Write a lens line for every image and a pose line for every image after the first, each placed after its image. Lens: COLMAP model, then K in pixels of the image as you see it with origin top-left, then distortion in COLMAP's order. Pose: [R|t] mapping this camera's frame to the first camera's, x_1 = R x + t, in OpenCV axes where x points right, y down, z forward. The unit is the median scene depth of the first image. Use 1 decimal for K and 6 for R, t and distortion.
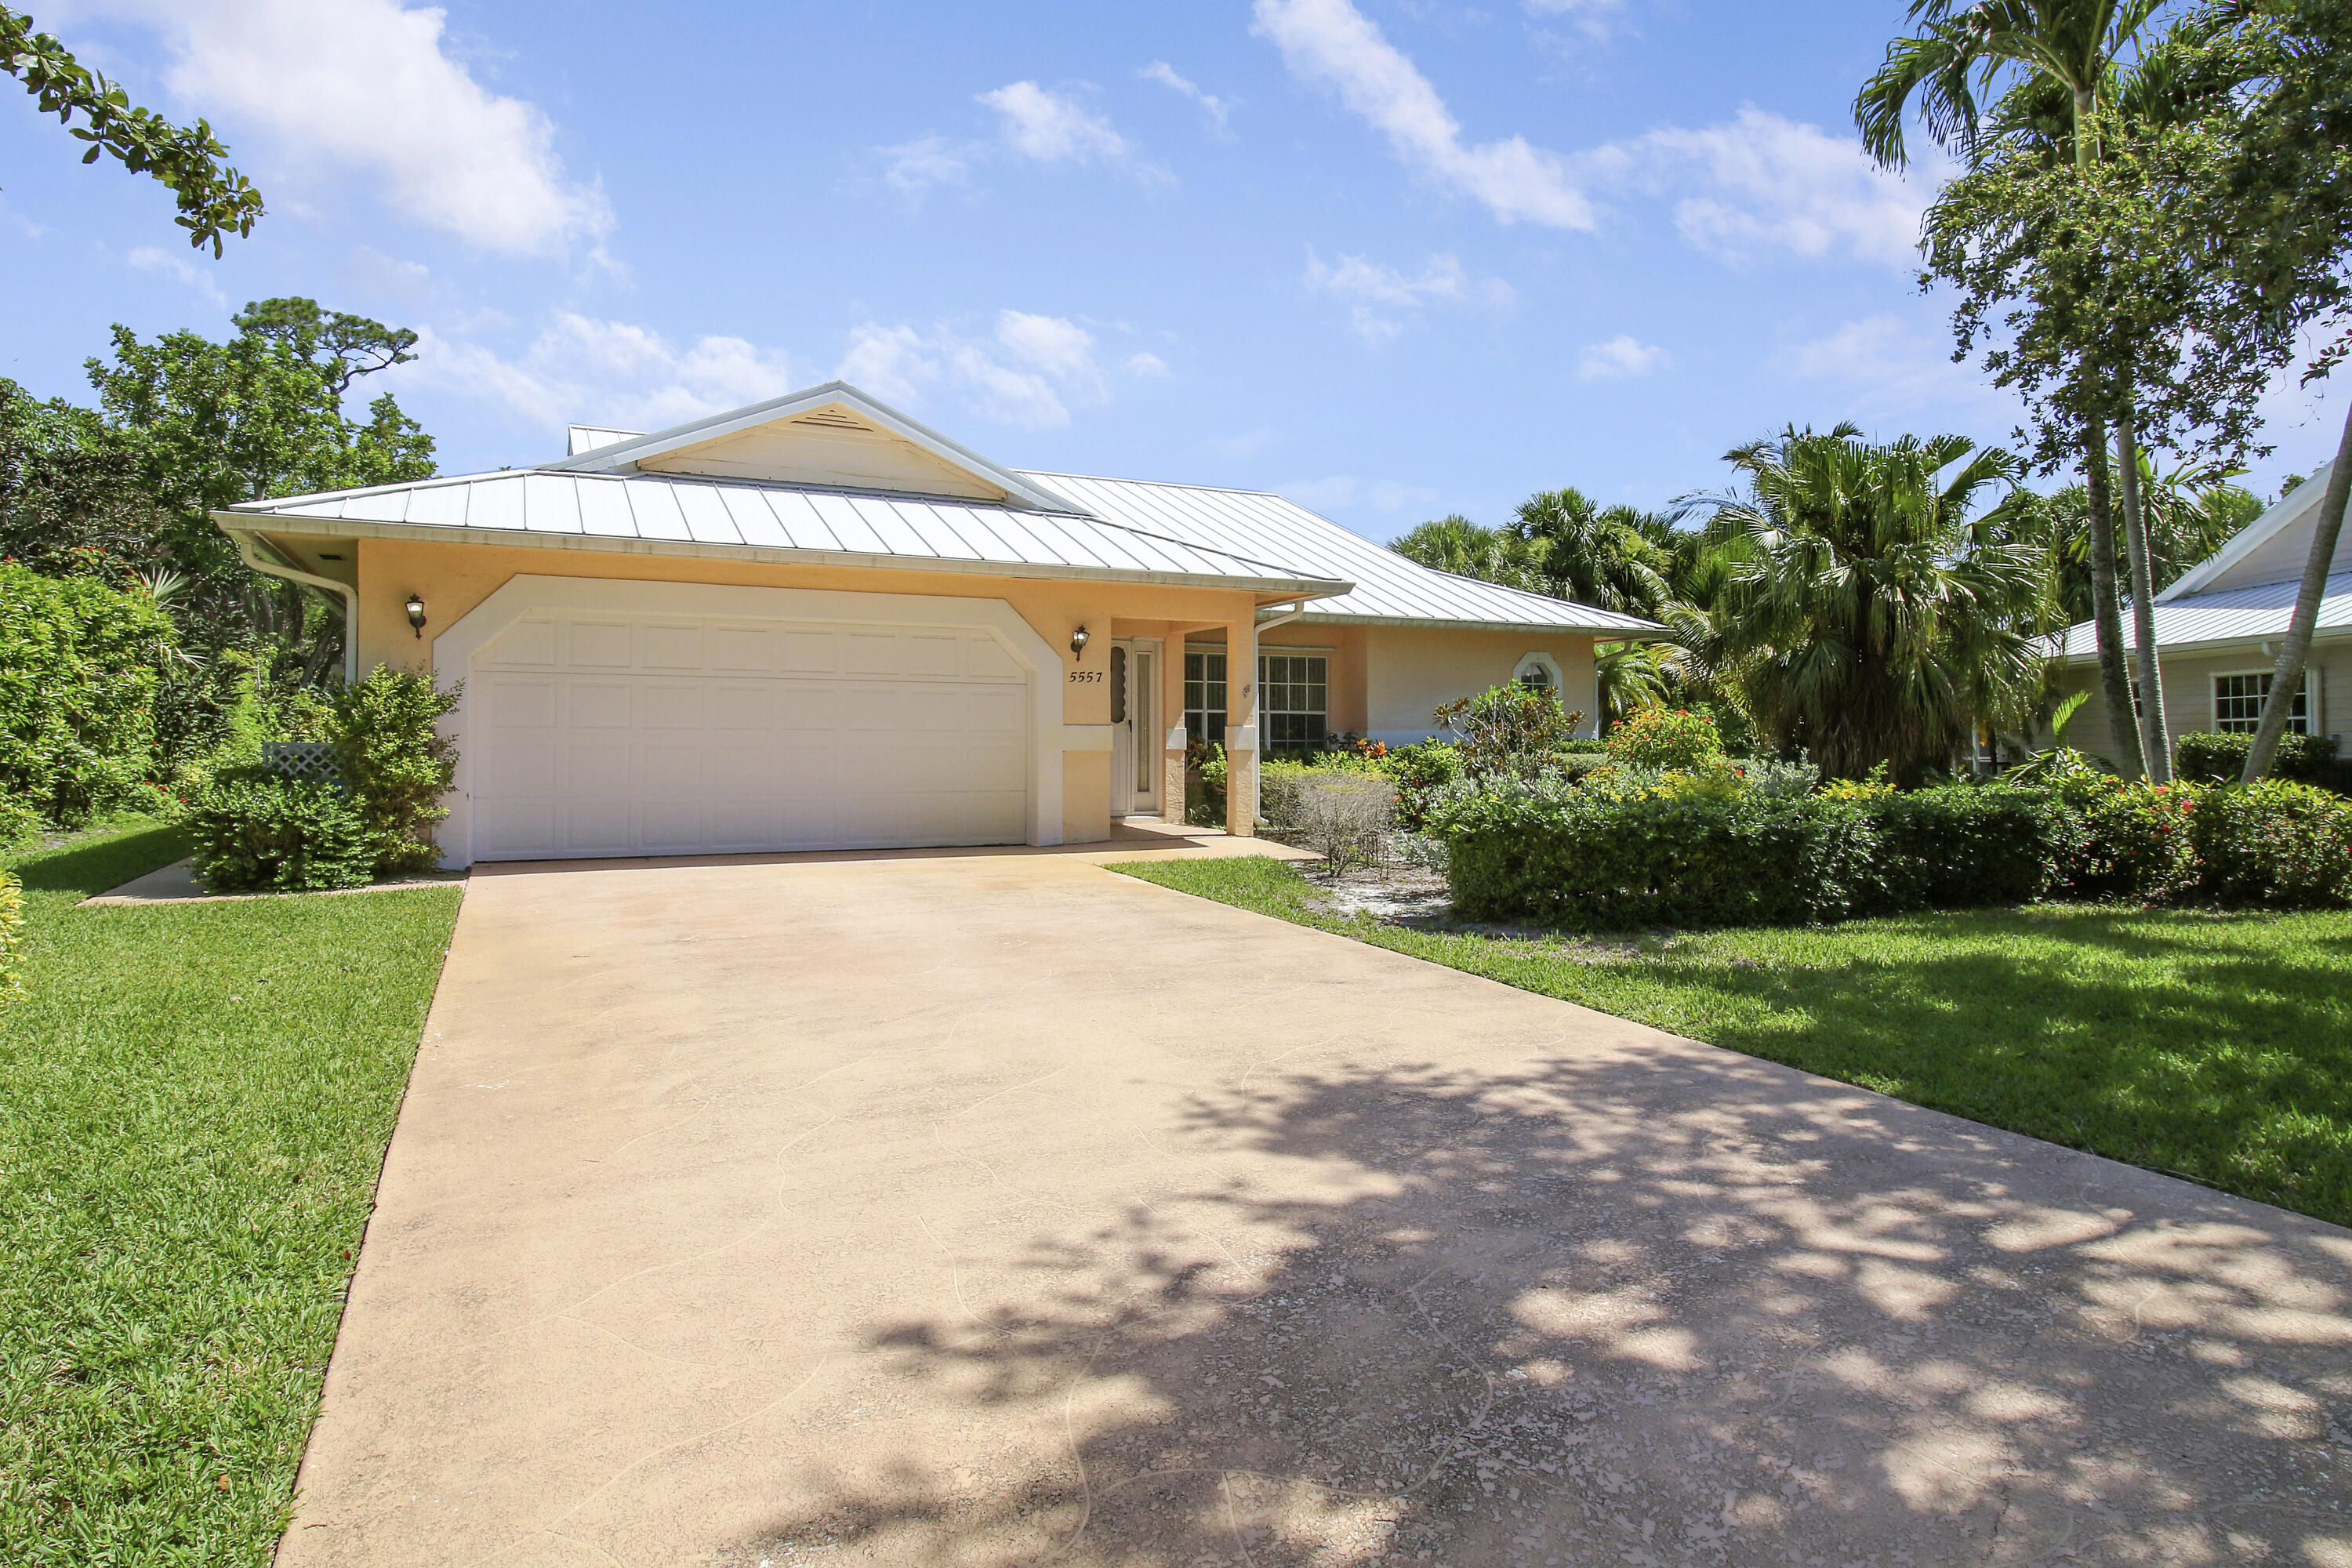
lens RADIAL K [[1358.2, 0, 1193.0], [0, 1358.2, 765.2], [0, 0, 1]] dist [-0.004975, 0.000778]
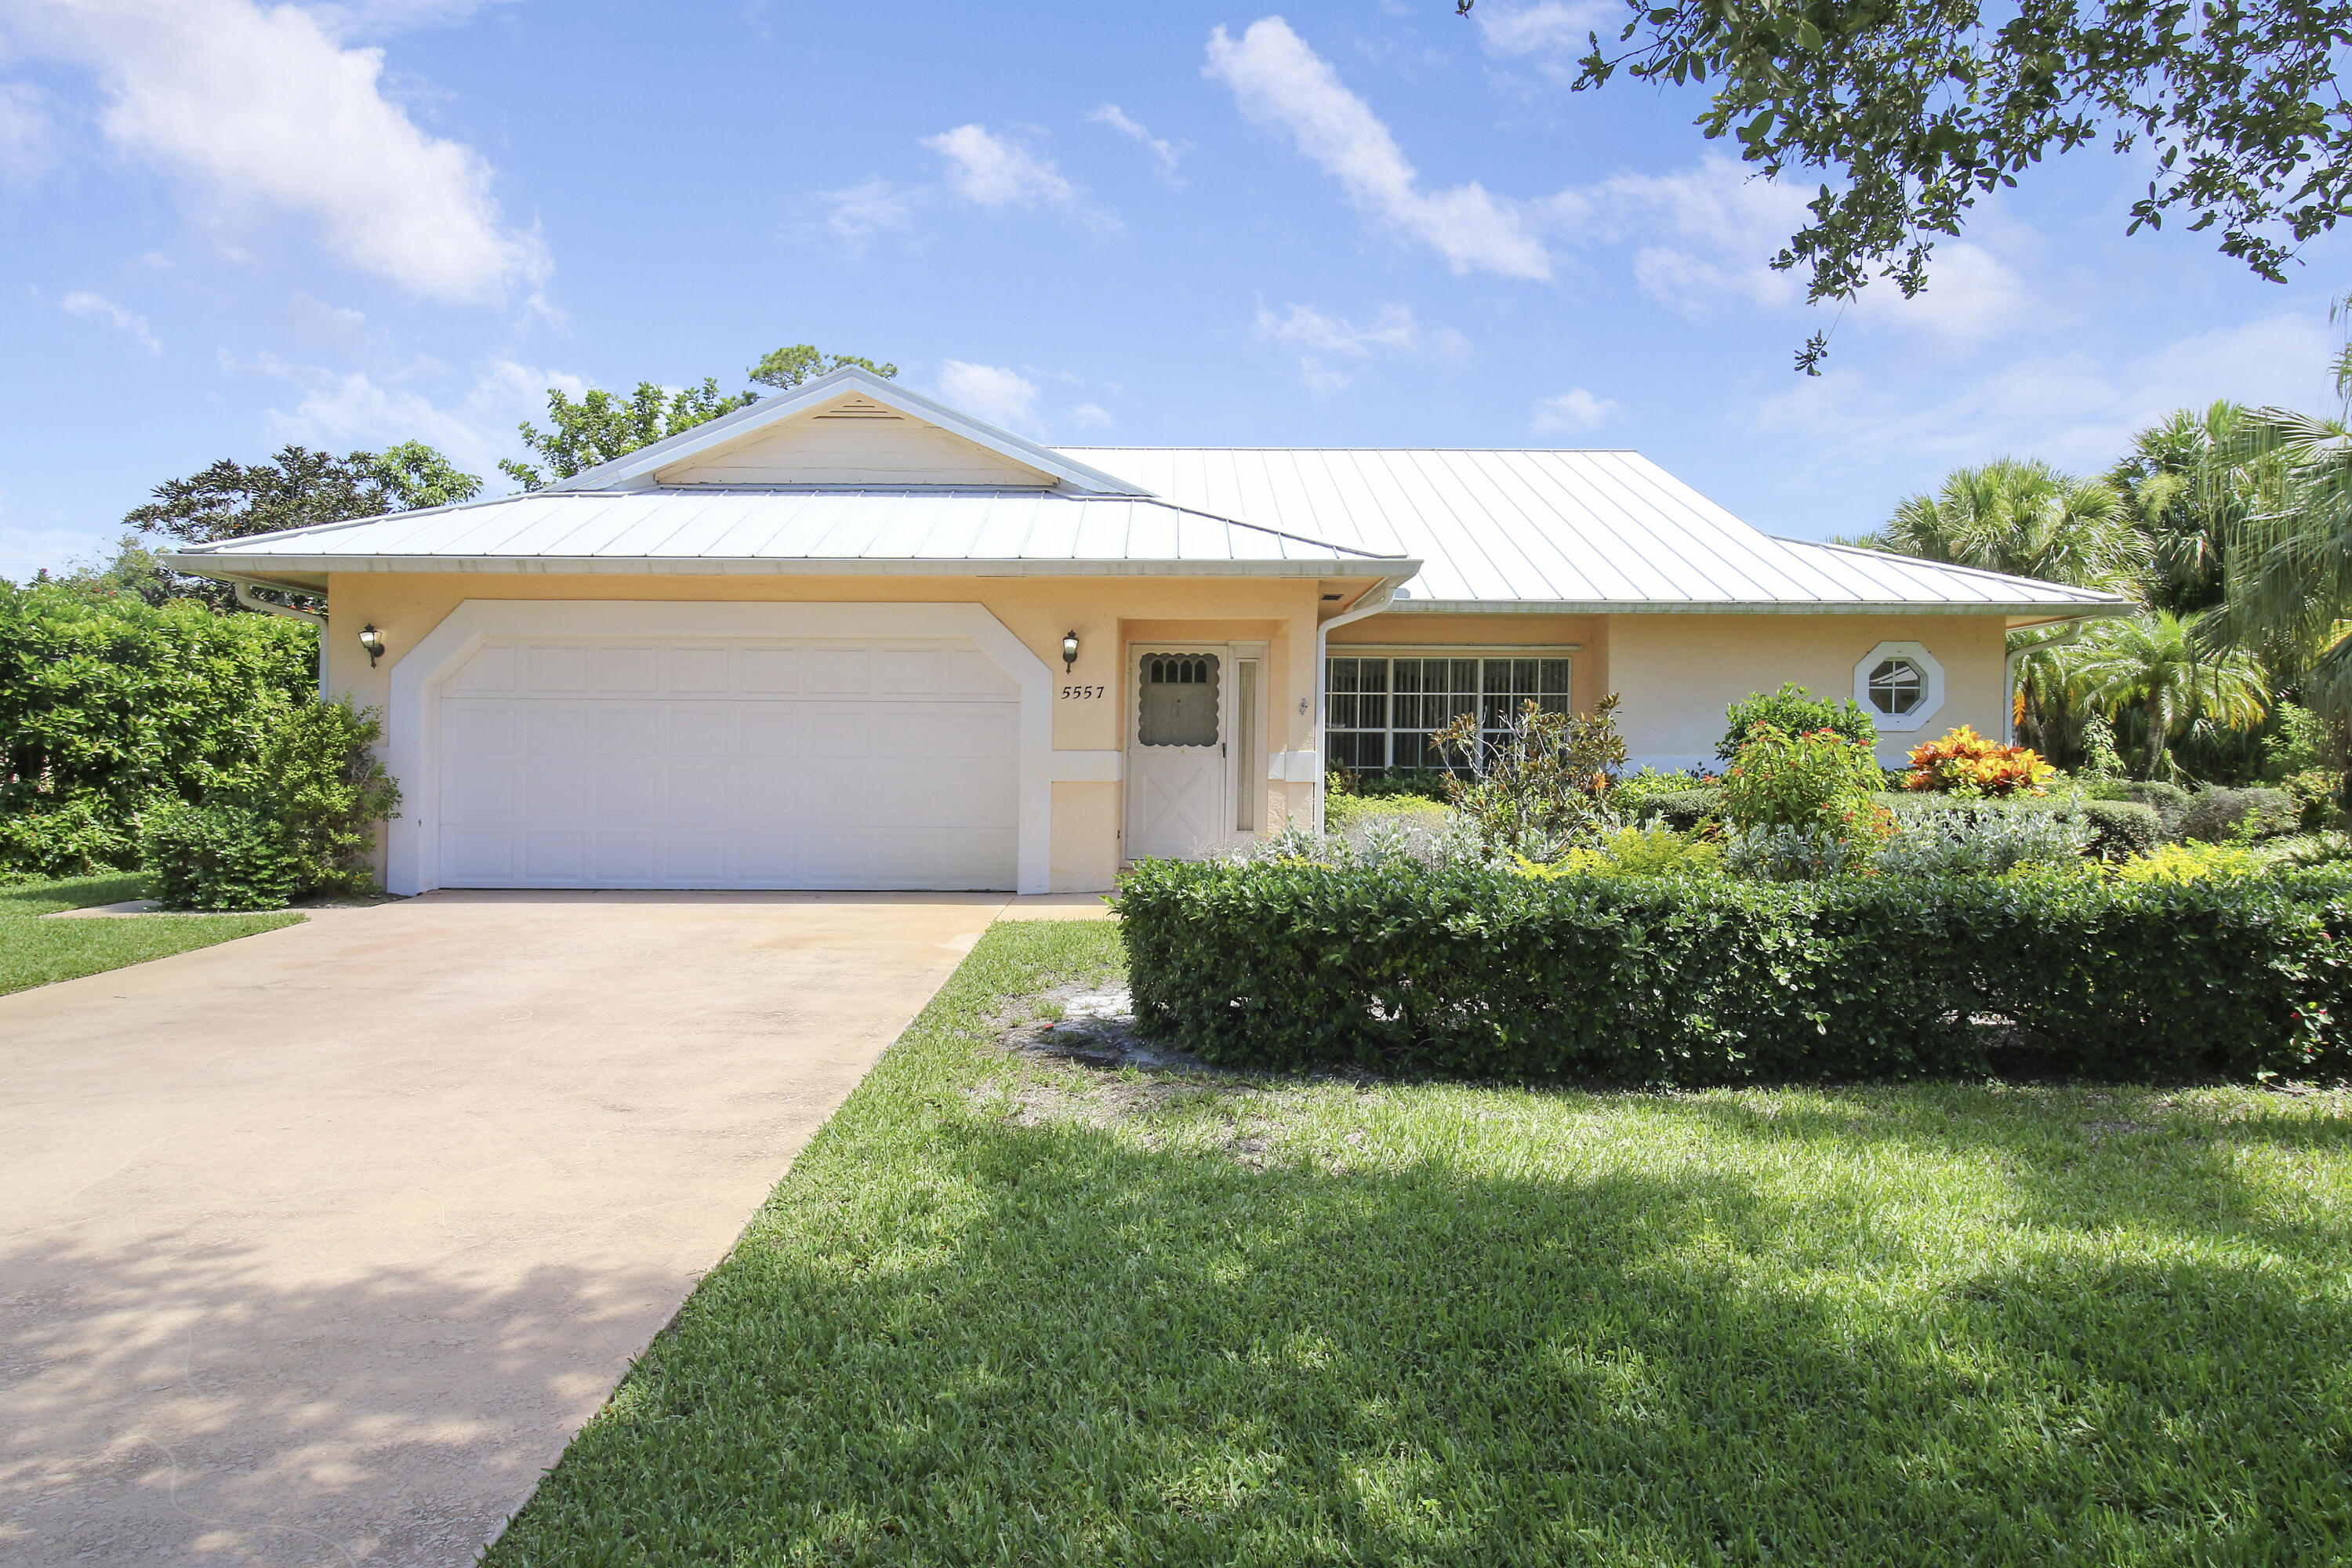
lens RADIAL K [[1492.9, 0, 1167.6], [0, 1492.9, 796.2], [0, 0, 1]] dist [0.003621, 0.000650]
pose [[0.896417, 0.013613, -0.443002, 0.368561], [-0.010442, 0.999899, 0.009595, -0.010775], [0.443088, -0.003975, 0.896469, 0.204143]]
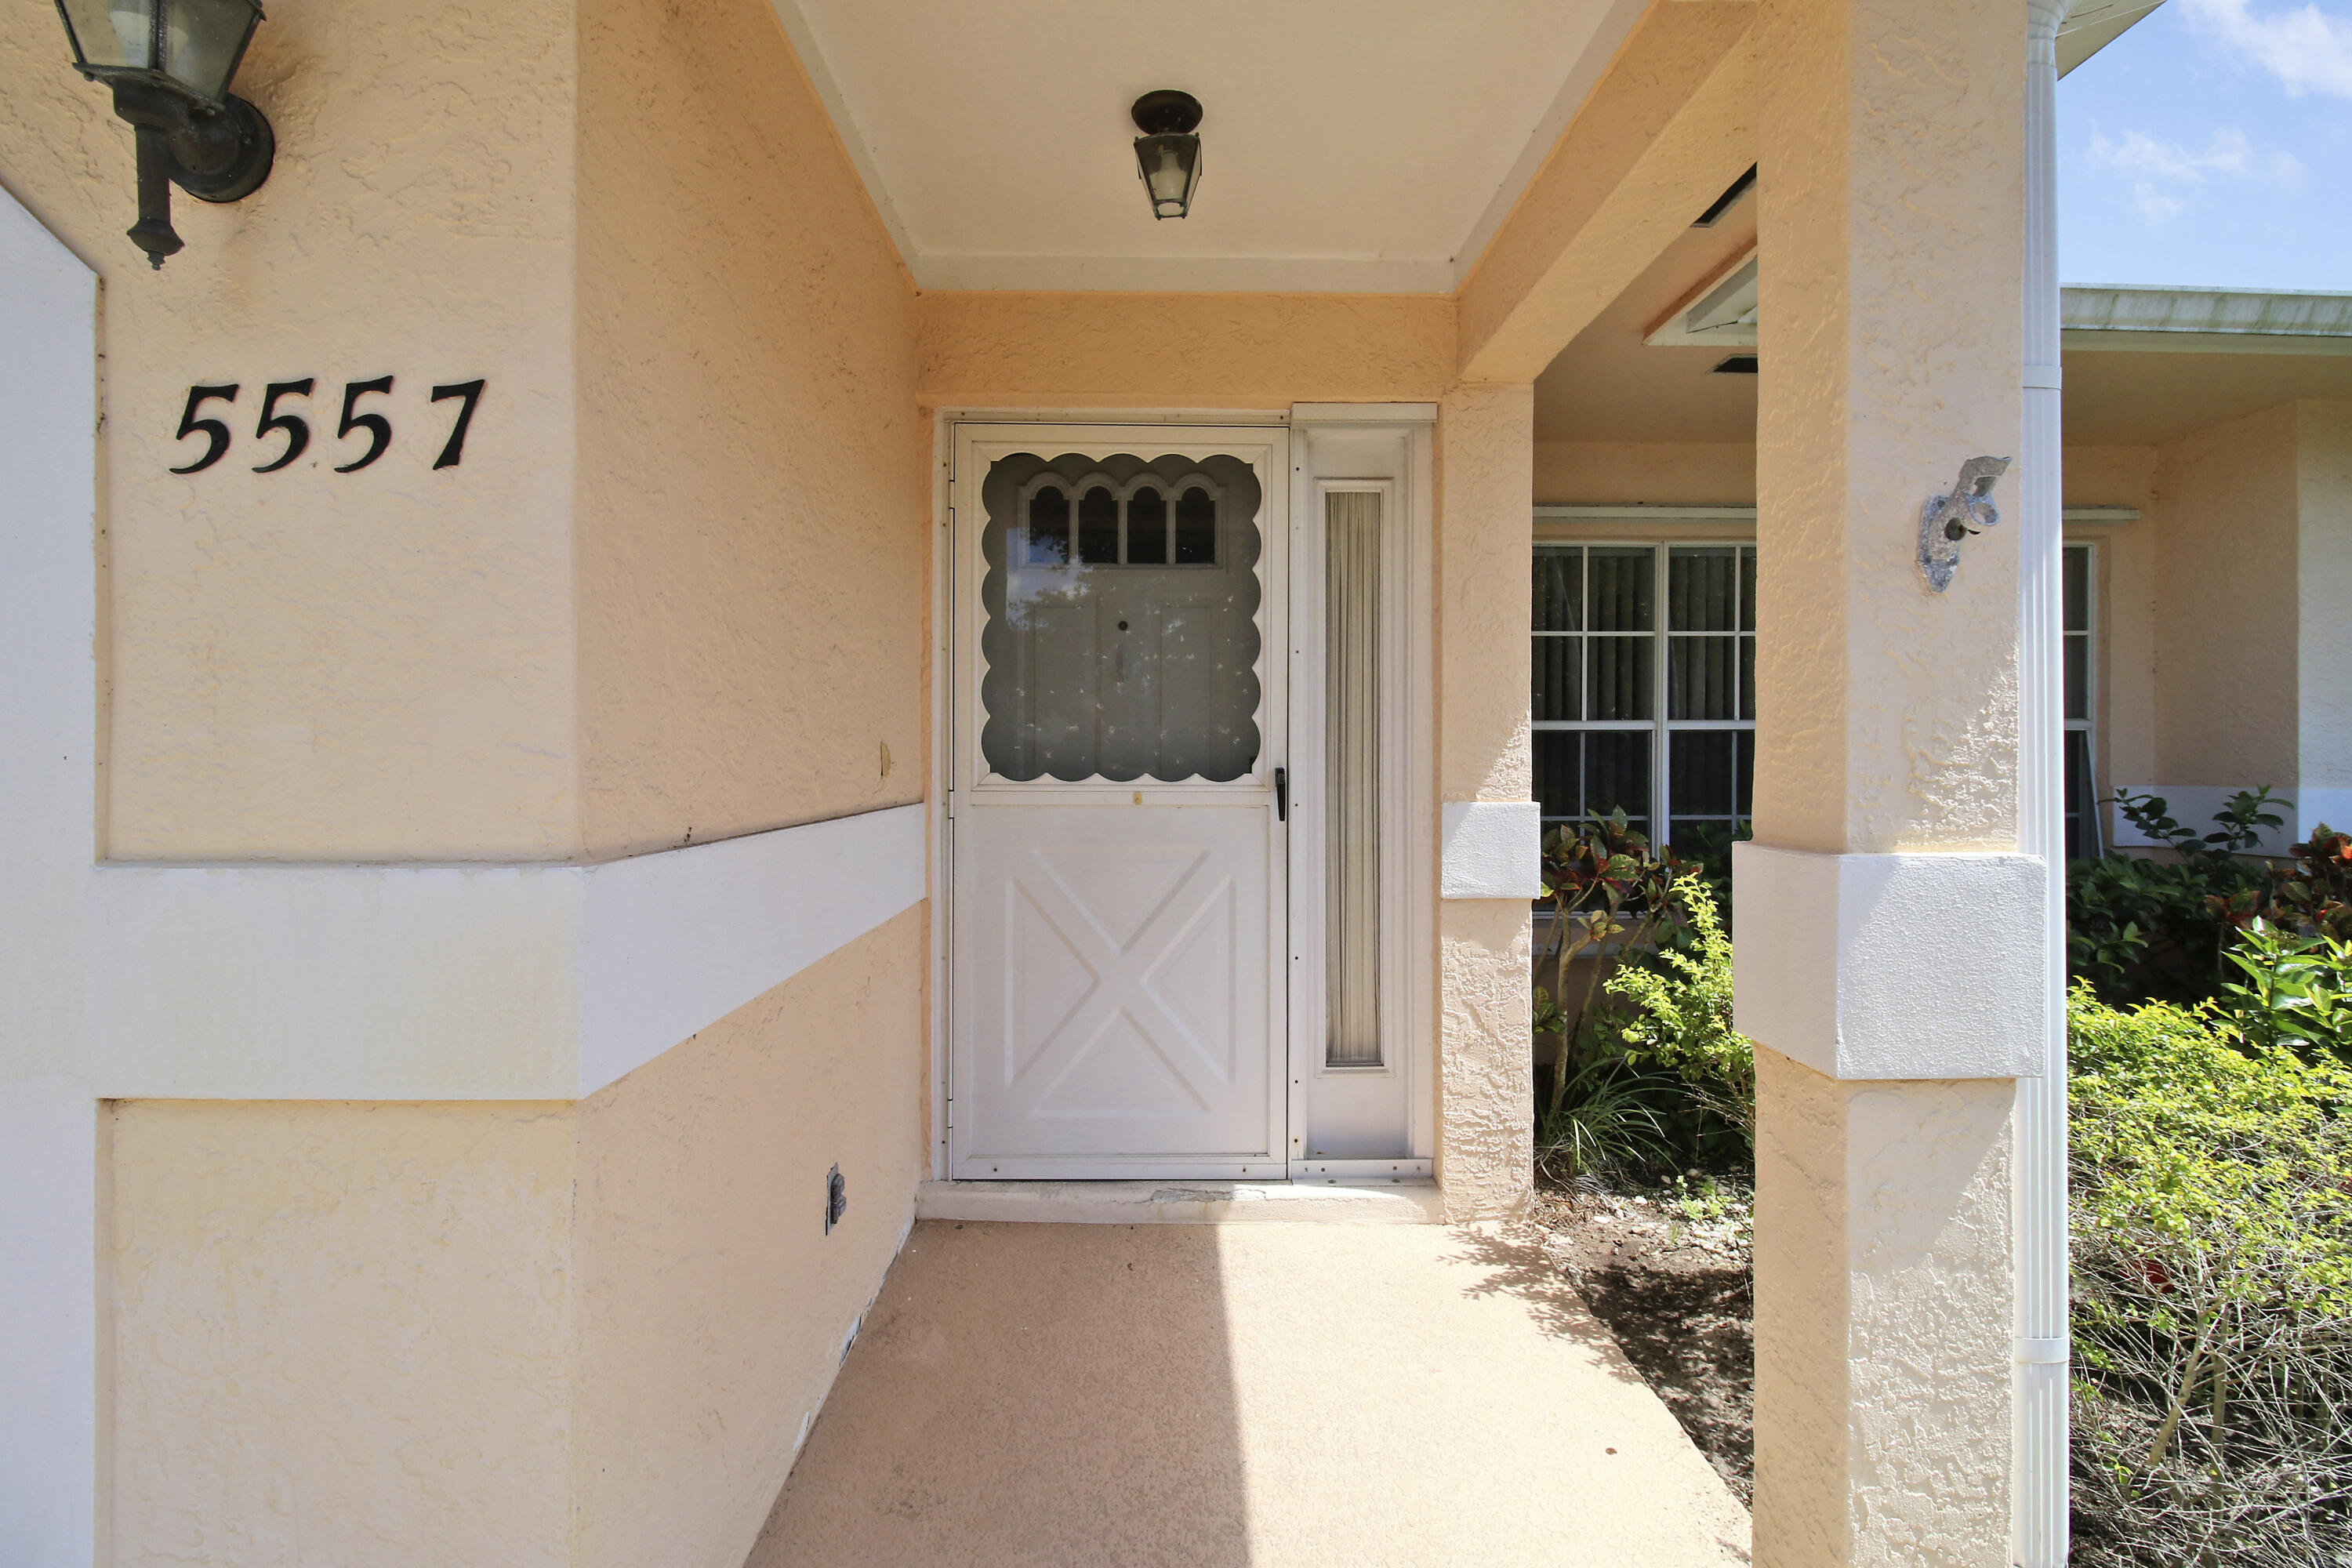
lens RADIAL K [[1121.0, 0, 1182.2], [0, 1121.0, 788.5], [0, 0, 1]] dist [-0.002885, -0.000383]
pose [[0.909260, -0.001889, -0.416225, 0.021045], [0.003917, 0.999984, 0.004017, -0.034733], [0.416211, -0.005283, 0.909253, 0.935241]]
